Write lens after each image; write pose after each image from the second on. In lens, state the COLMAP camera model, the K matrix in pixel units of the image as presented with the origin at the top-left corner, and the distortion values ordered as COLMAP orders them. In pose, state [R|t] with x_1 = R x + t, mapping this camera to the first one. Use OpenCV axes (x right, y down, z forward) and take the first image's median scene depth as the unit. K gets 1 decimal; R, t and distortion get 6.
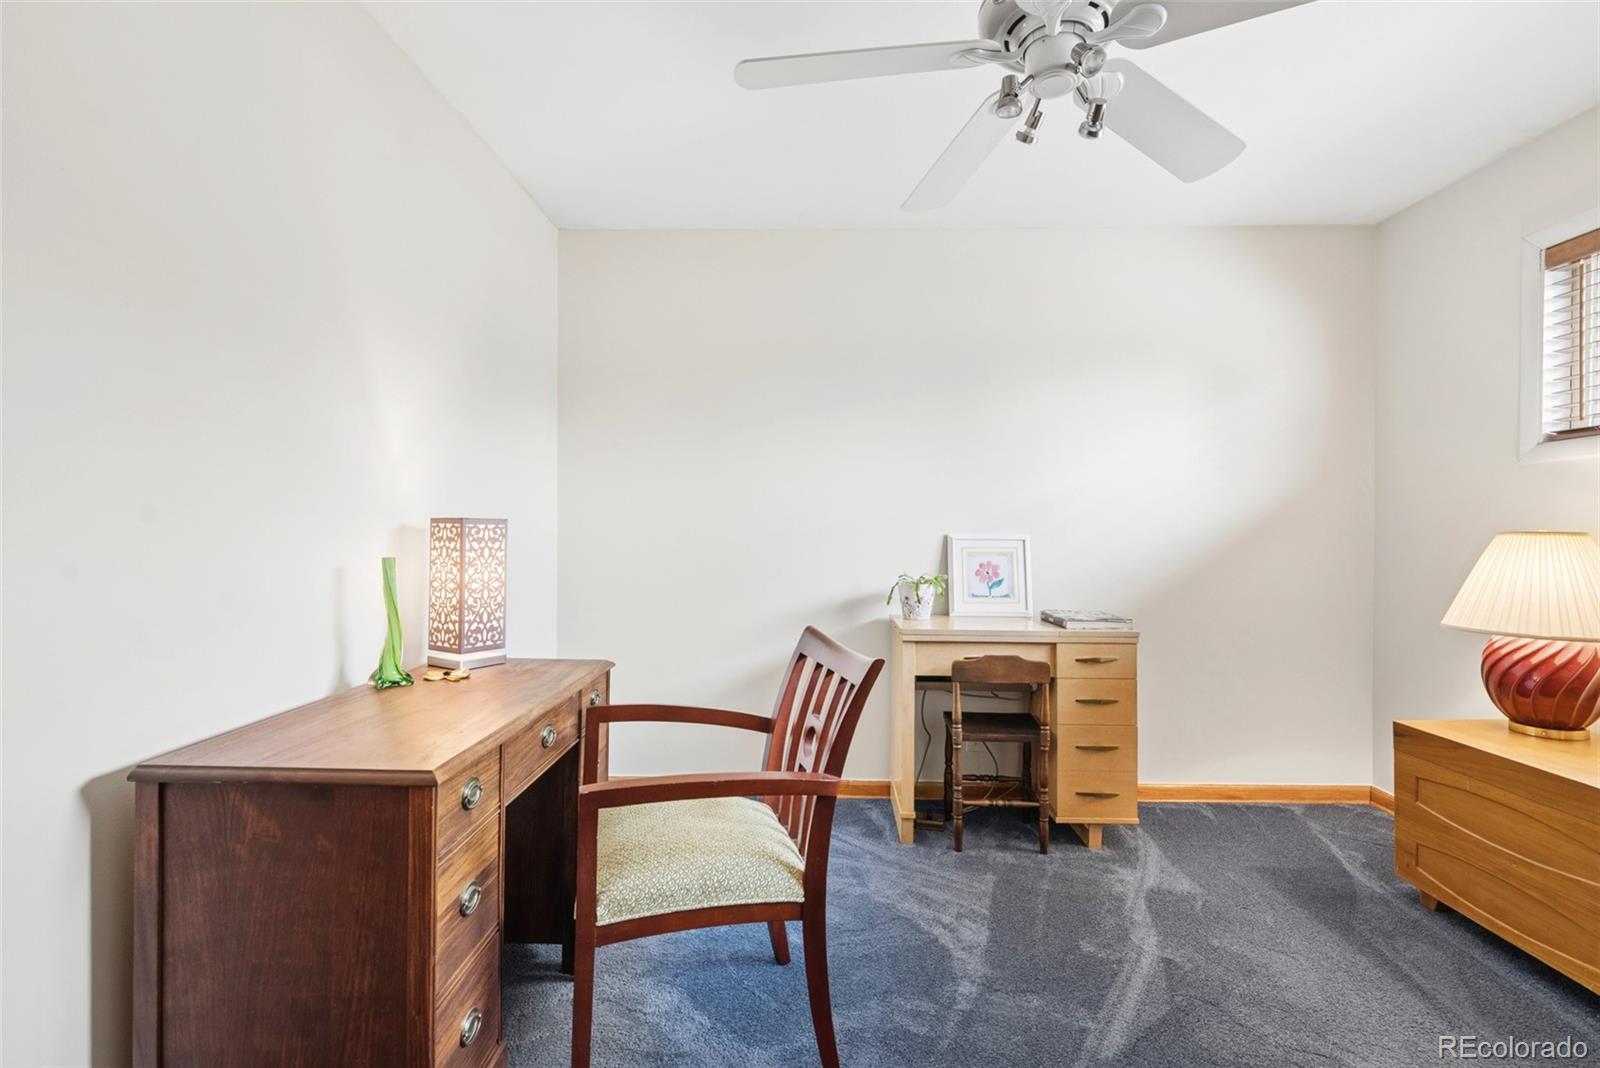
lens RADIAL K [[700.0, 0, 798.8], [0, 700.0, 530.5], [0, 0, 1]] dist [-0.001964, -0.000081]
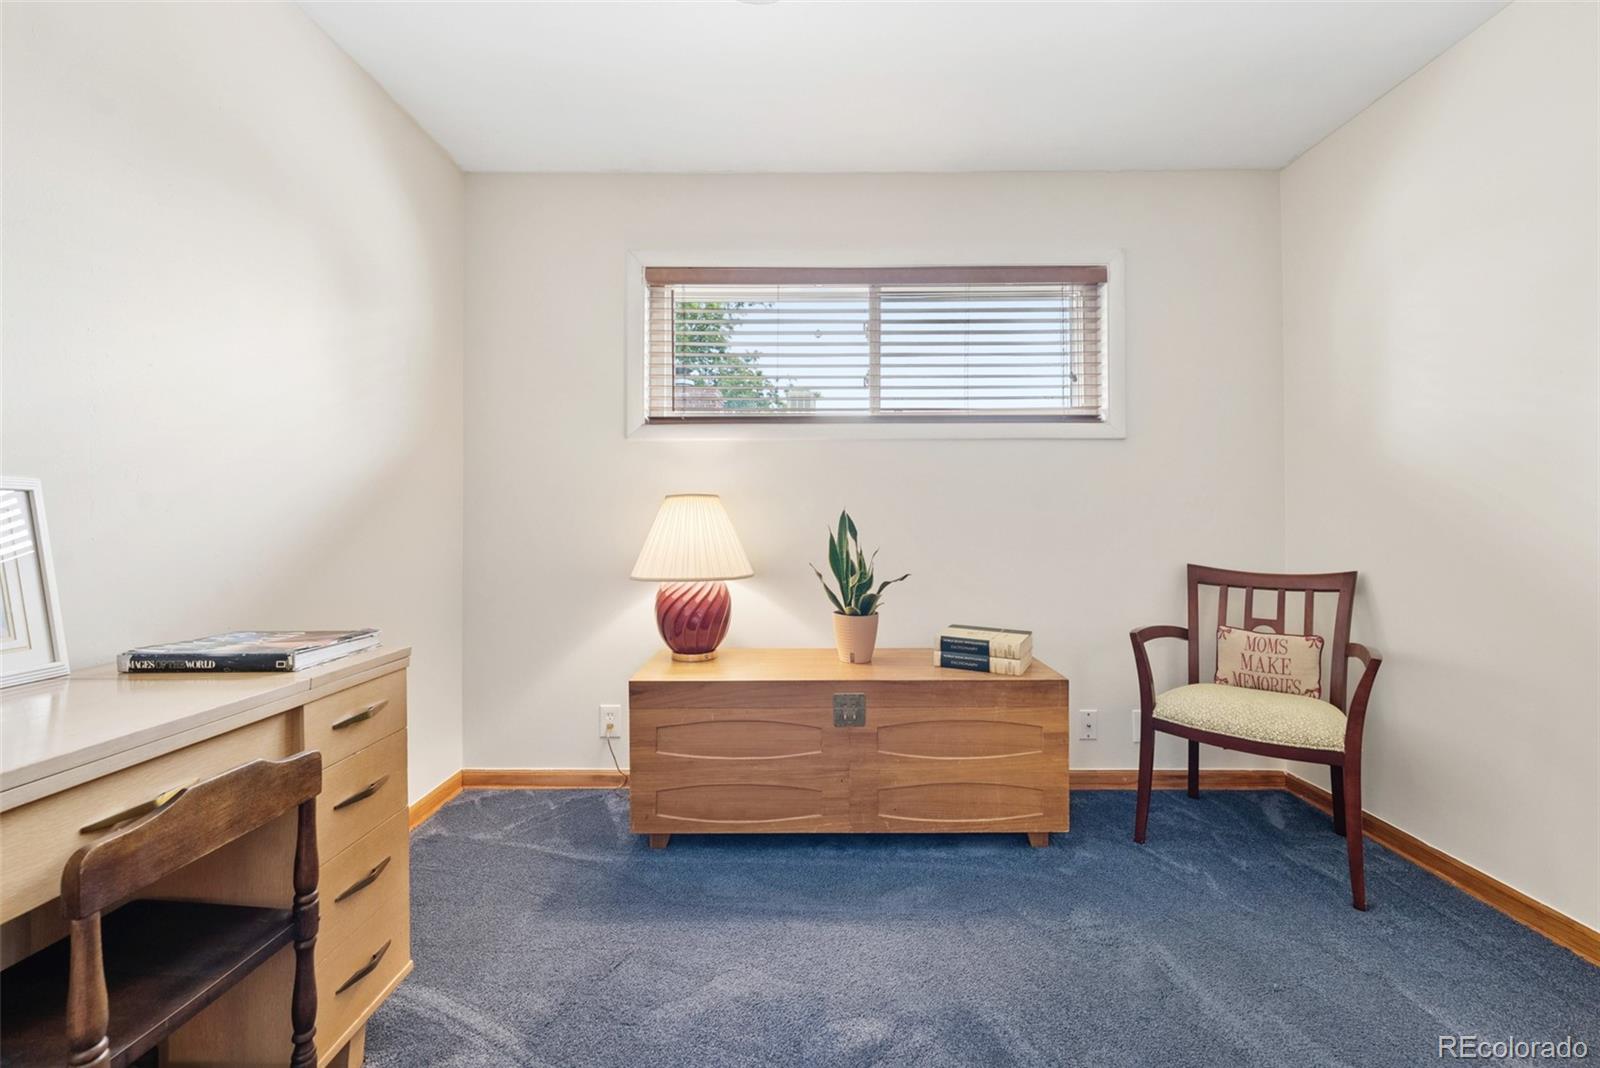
lens RADIAL K [[653.4, 0, 802.6], [0, 653.4, 521.4], [0, 0, 1]] dist [-0.002758, -0.000365]
pose [[-0.022092, -0.002533, 0.999753, -0.091578], [0.000546, 0.999997, 0.002545, 0.044127], [-0.999756, 0.000603, -0.022091, 0.811942]]
